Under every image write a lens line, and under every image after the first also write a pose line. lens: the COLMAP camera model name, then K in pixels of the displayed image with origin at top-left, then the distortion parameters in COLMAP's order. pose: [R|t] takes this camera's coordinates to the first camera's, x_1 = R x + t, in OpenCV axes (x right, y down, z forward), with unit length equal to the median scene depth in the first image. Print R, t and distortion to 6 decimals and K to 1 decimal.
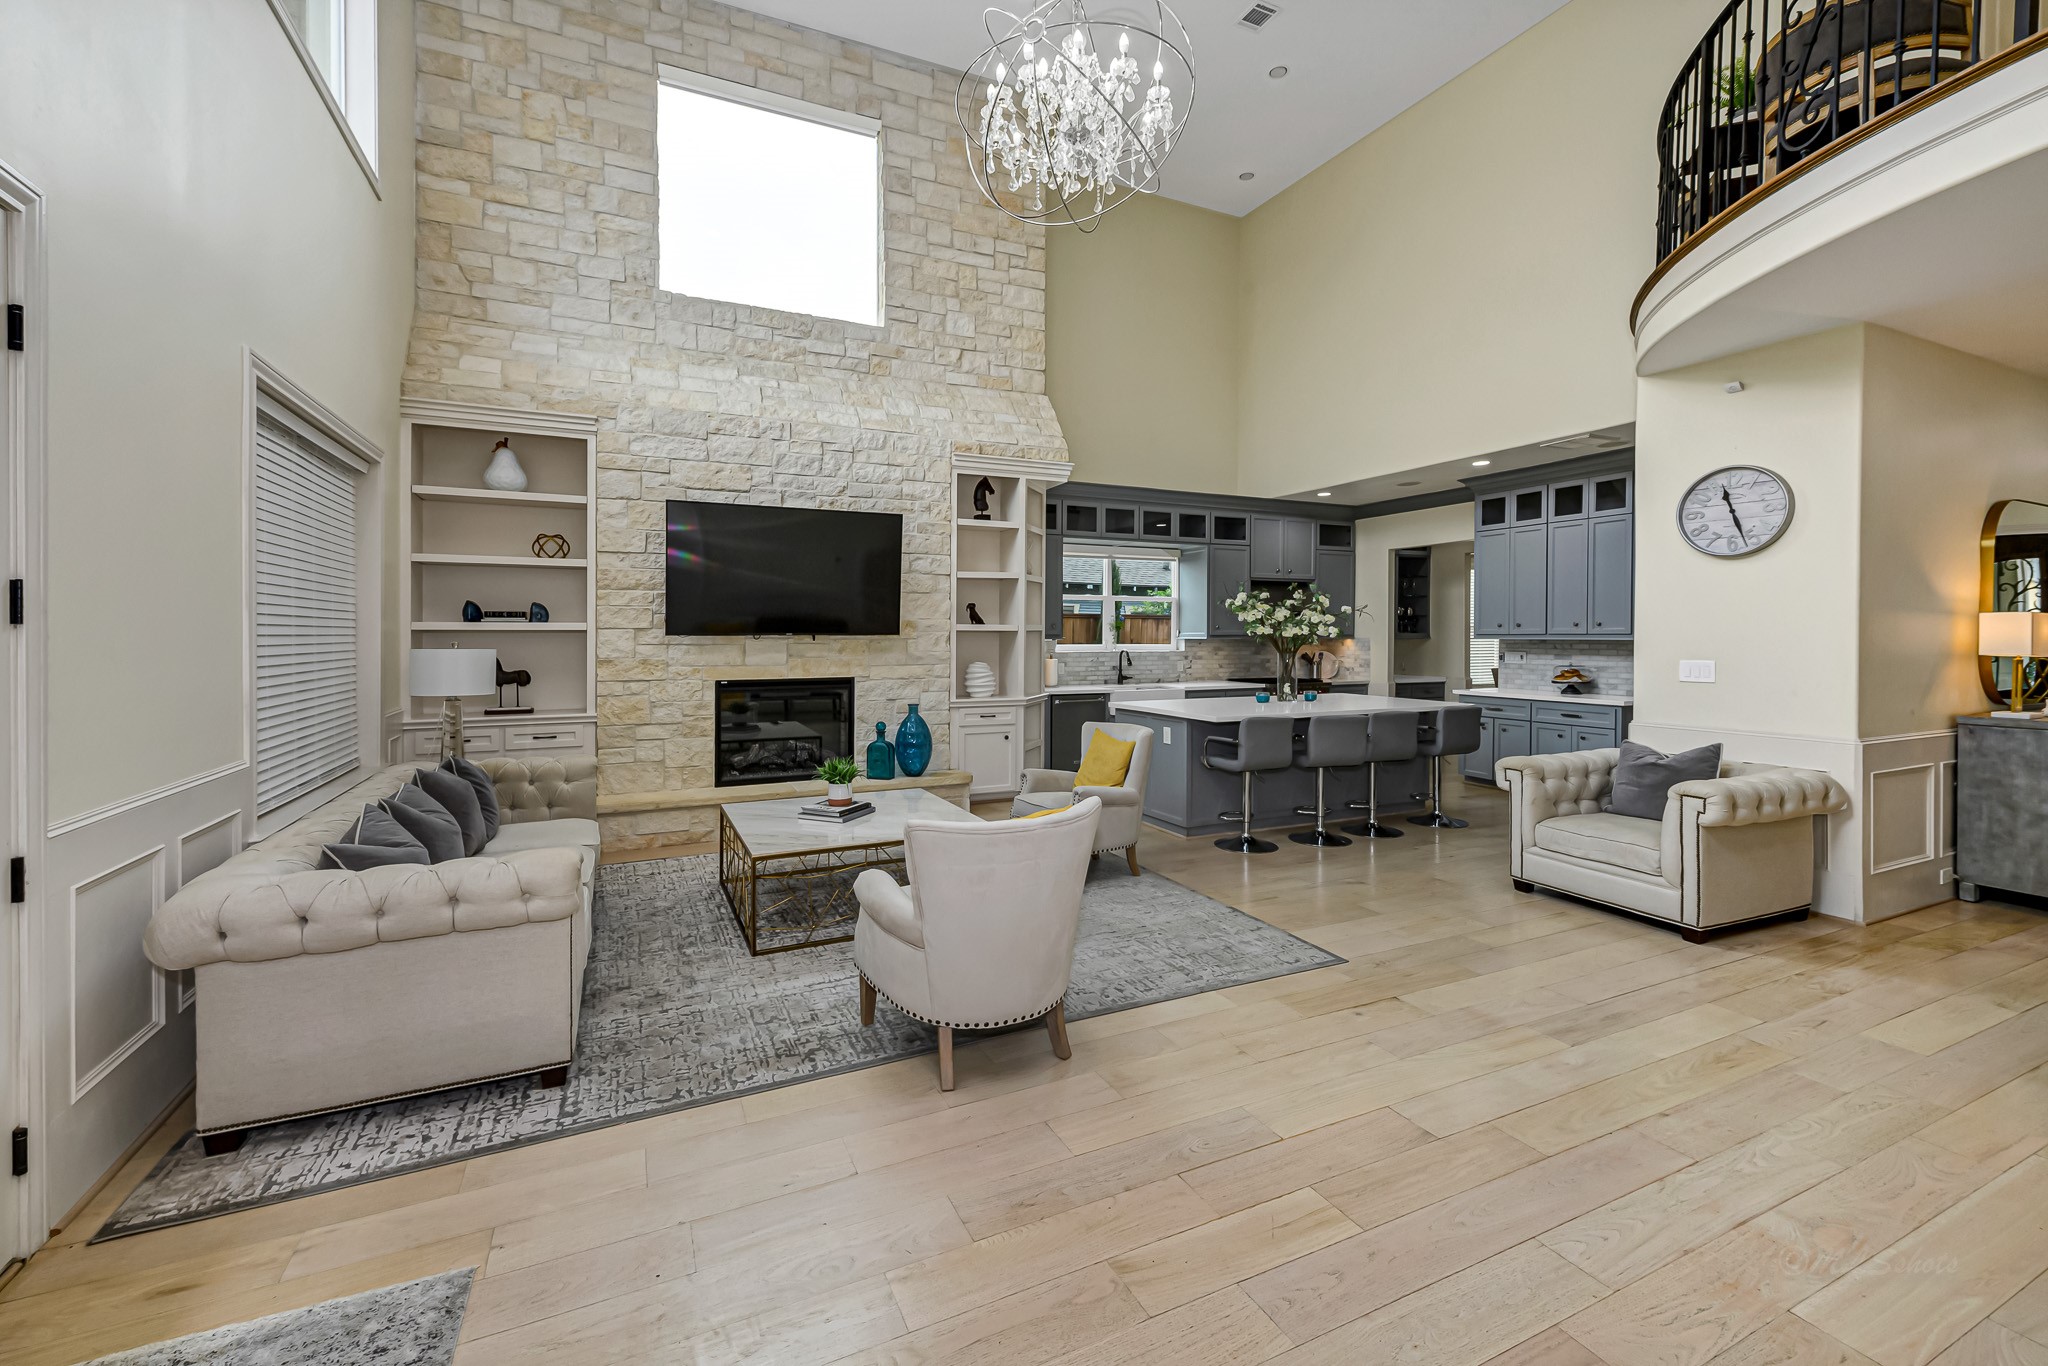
lens RADIAL K [[798.3, 0, 1005.2], [0, 798.3, 639.9], [0, 0, 1]] dist [0.006452, -0.000056]
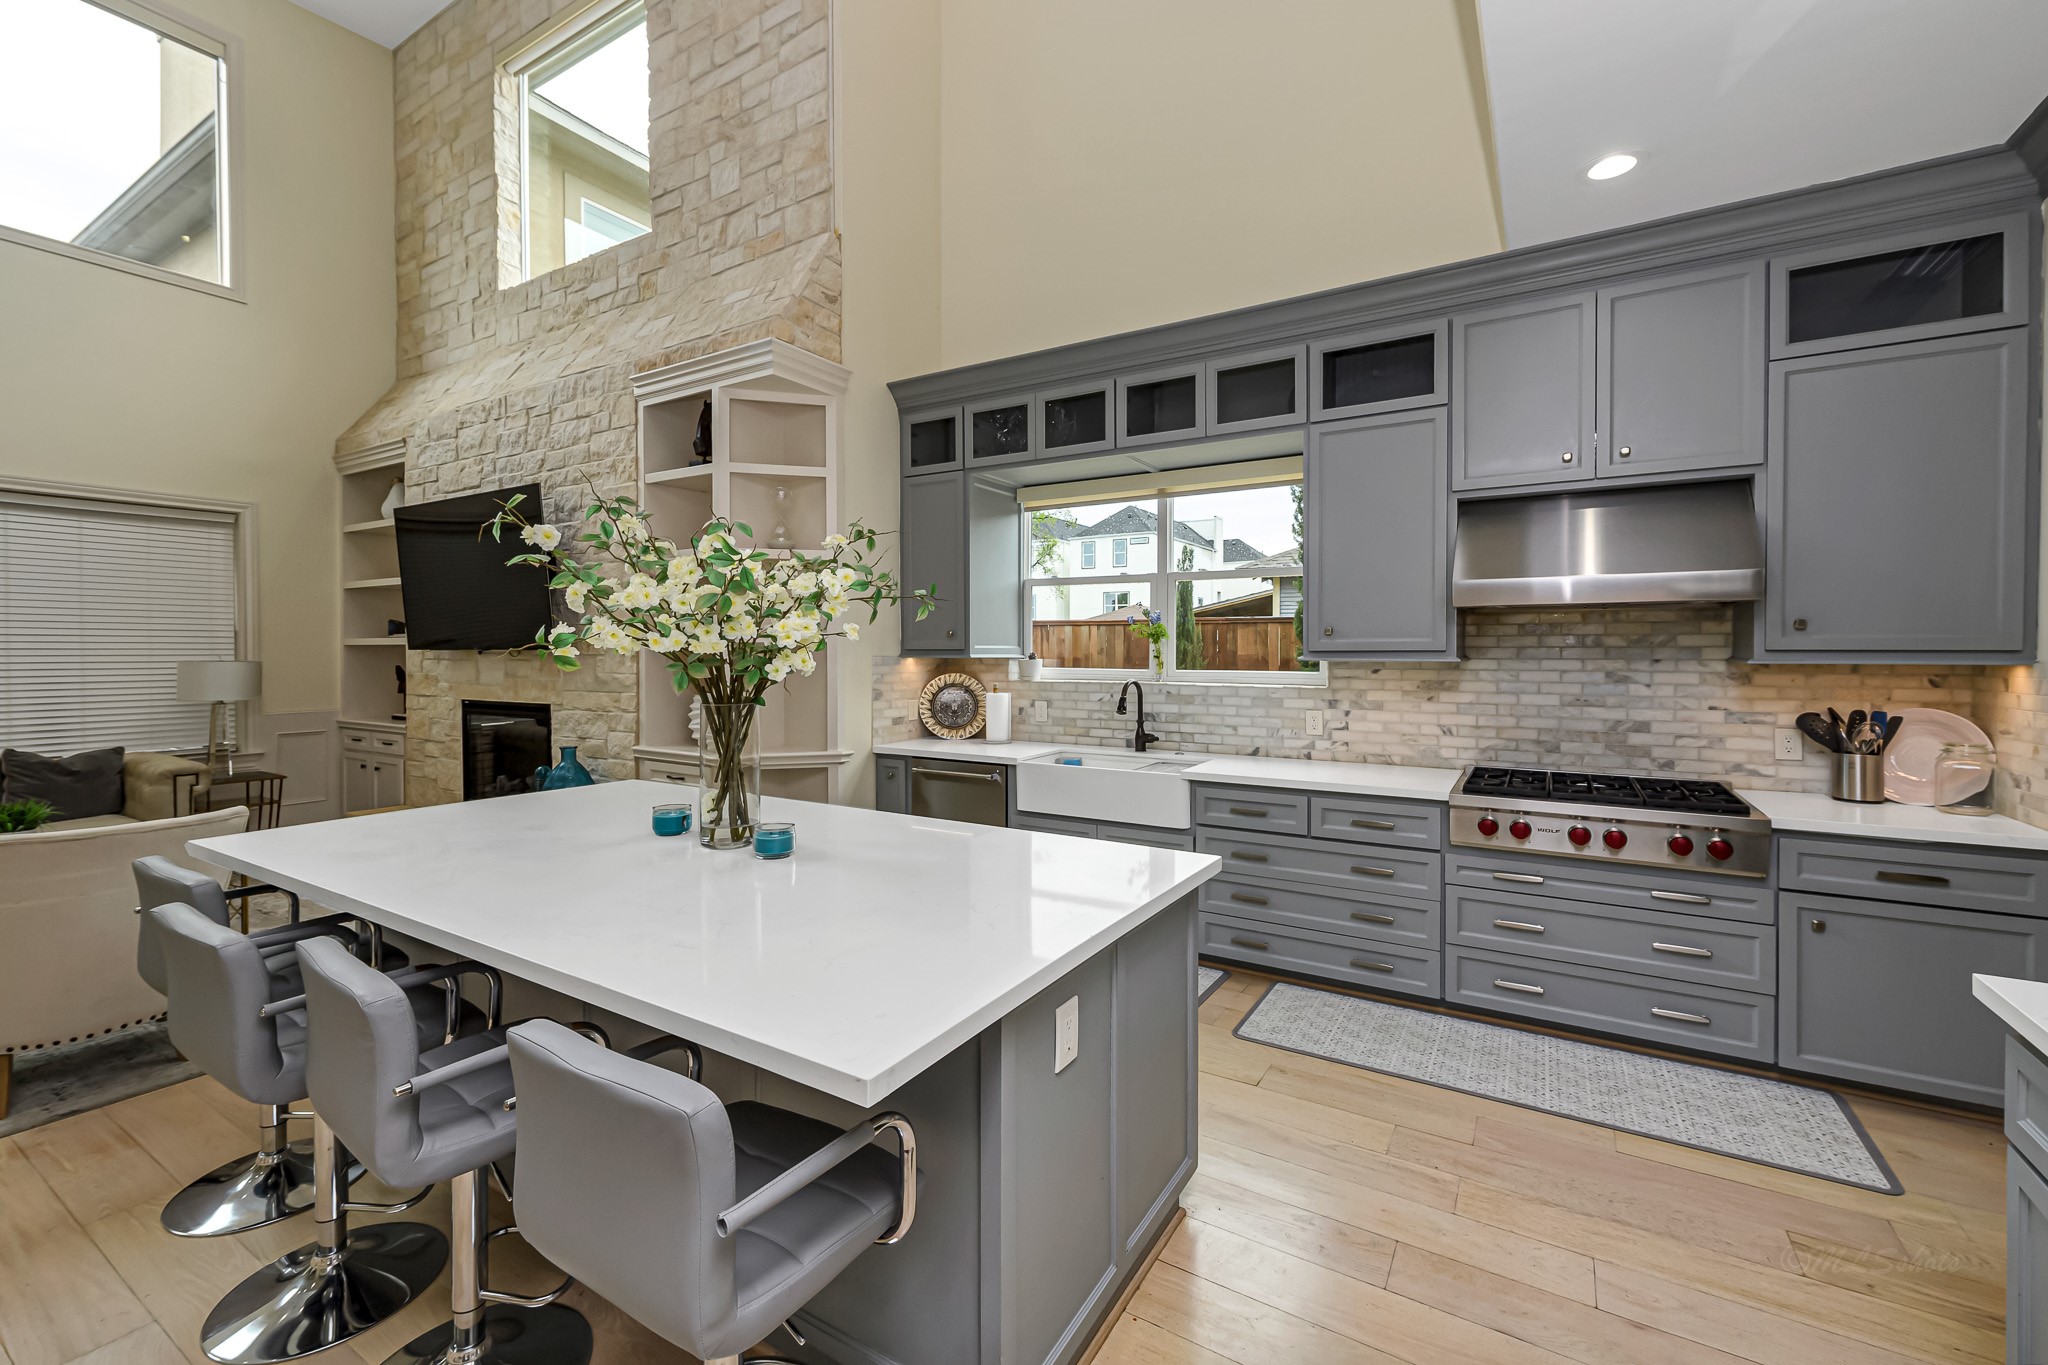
lens RADIAL K [[839.0, 0, 1092.4], [0, 839.0, 655.2], [0, 0, 1]] dist [0.000607, -0.000067]
pose [[0.578843, 0.004901, -0.815424, 0.774064], [-0.006392, 0.999978, 0.001472, -0.005196], [0.815414, 0.004360, 0.578862, 0.958288]]
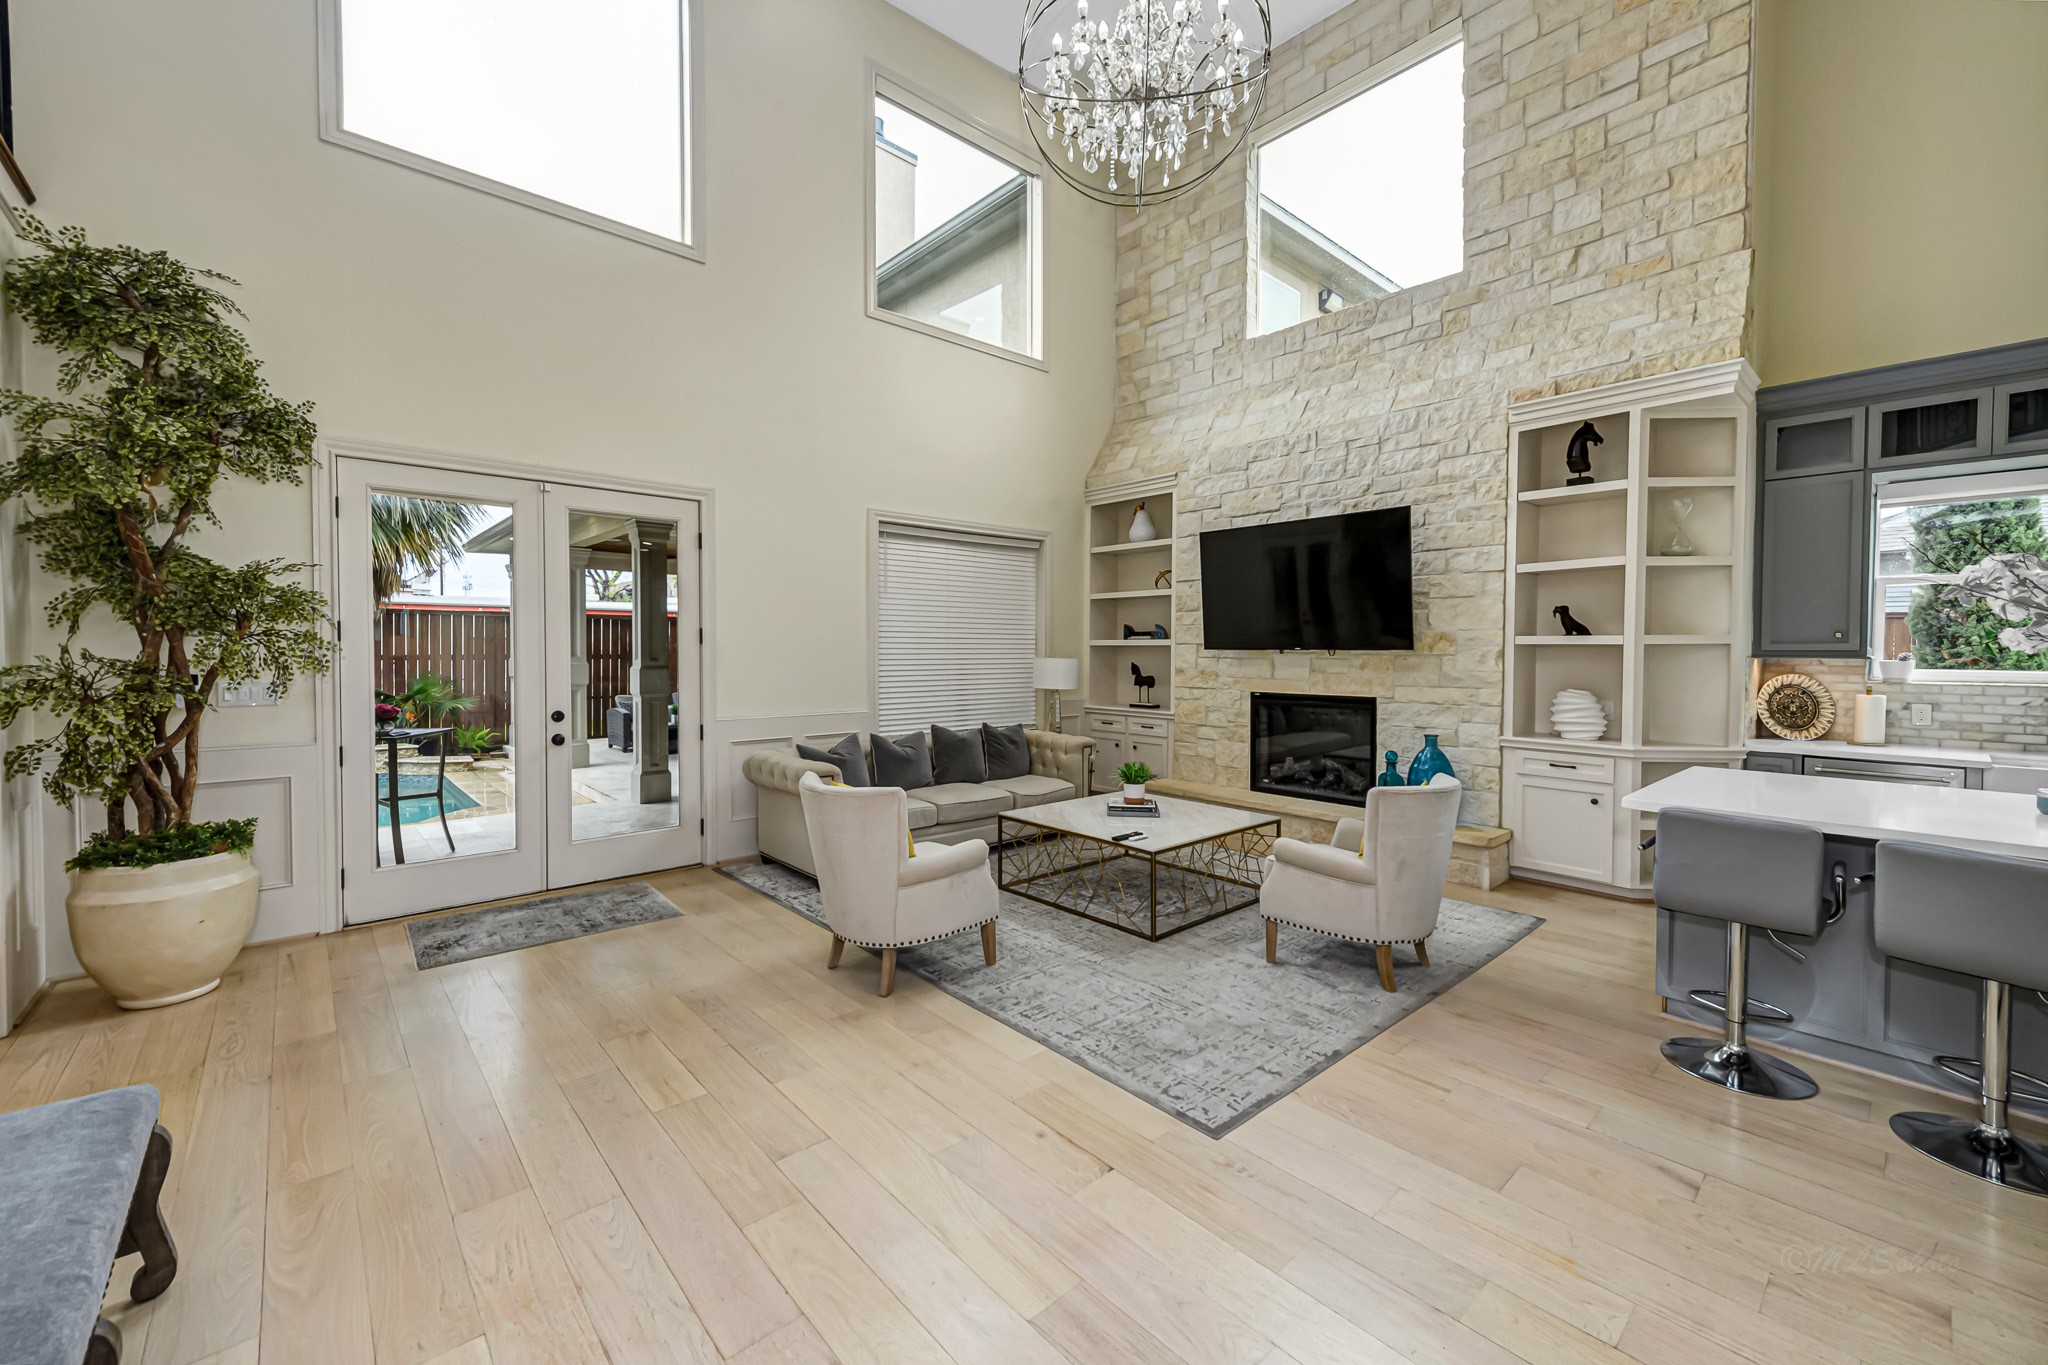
lens RADIAL K [[849.4, 0, 1065.0], [0, 849.4, 672.6], [0, 0, 1]] dist [0.003013, -0.000537]
pose [[0.305325, 0.026966, -0.951866, 0.604287], [-0.010079, 0.999634, 0.025086, -0.001142], [0.952195, 0.001935, 0.305485, 0.381778]]
